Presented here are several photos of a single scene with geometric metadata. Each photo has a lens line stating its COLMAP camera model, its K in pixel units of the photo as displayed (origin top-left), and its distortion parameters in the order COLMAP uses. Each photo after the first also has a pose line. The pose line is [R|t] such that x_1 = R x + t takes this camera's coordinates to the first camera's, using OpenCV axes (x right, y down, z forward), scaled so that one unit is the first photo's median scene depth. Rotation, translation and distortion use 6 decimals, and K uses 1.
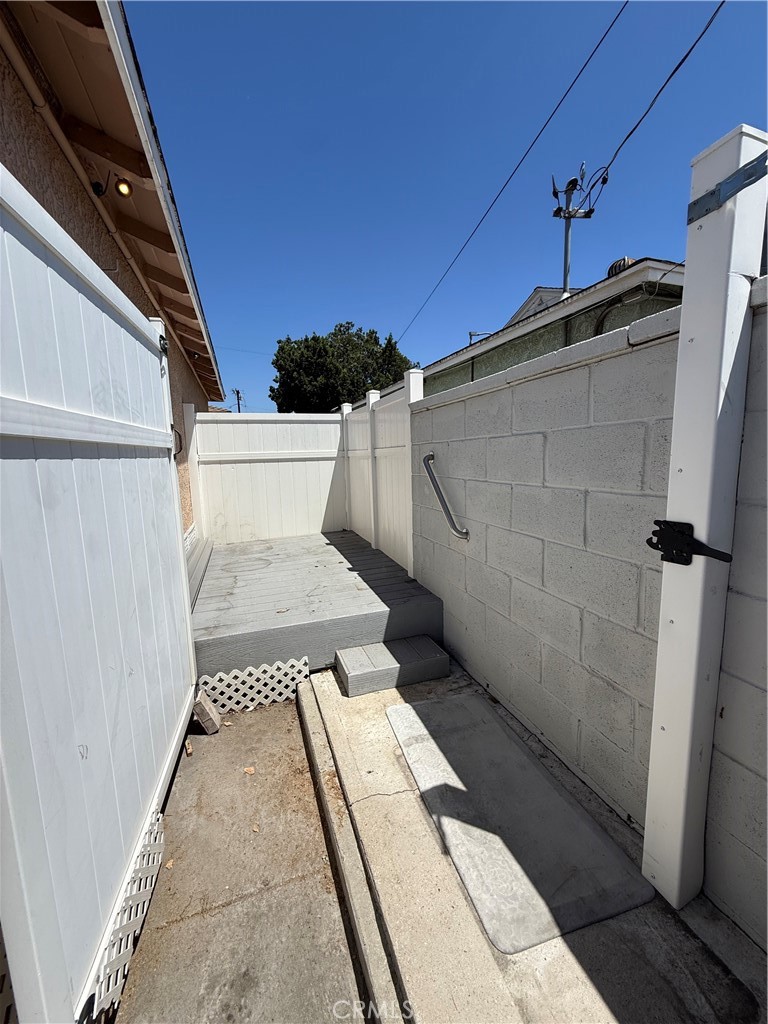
lens RADIAL K [[406.1, 0, 380.6], [0, 406.1, 511.4], [0, 0, 1]] dist [0.000255, 0.000142]
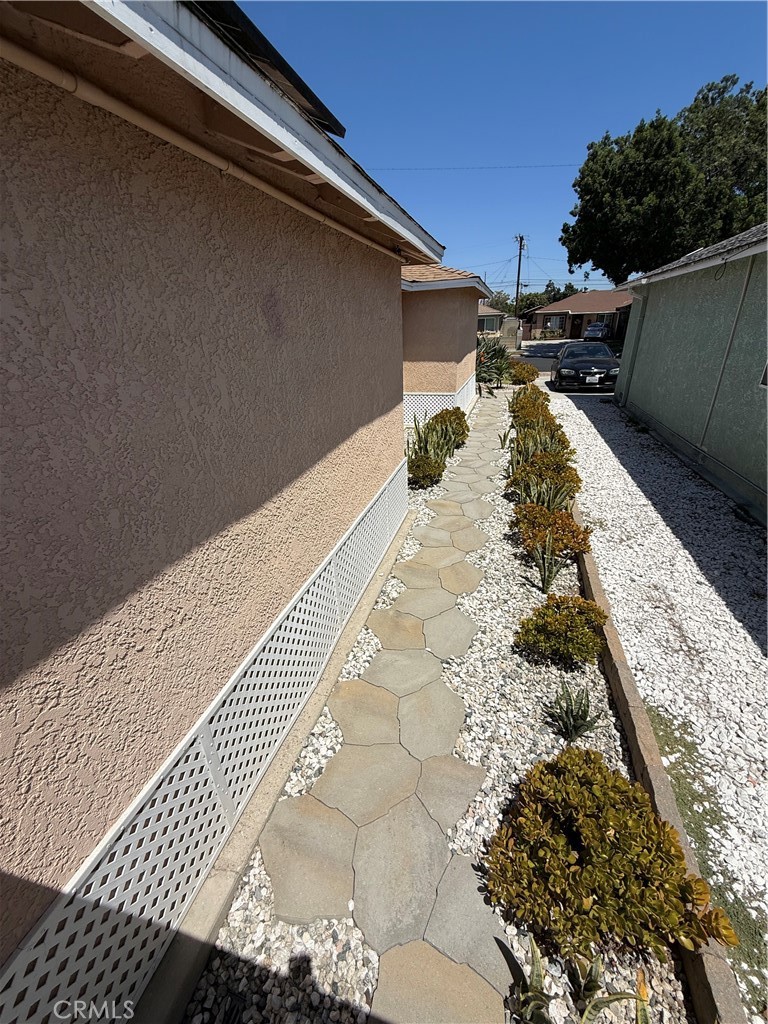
lens RADIAL K [[406.1, 0, 384.6], [0, 406.1, 503.7], [0, 0, 1]] dist [0.000255, 0.000142]
pose [[0.819014, 0.225992, -0.527394, -0.039915], [-0.062312, 0.948763, 0.309785, -0.039856], [0.570380, -0.220856, 0.791131, 0.138444]]
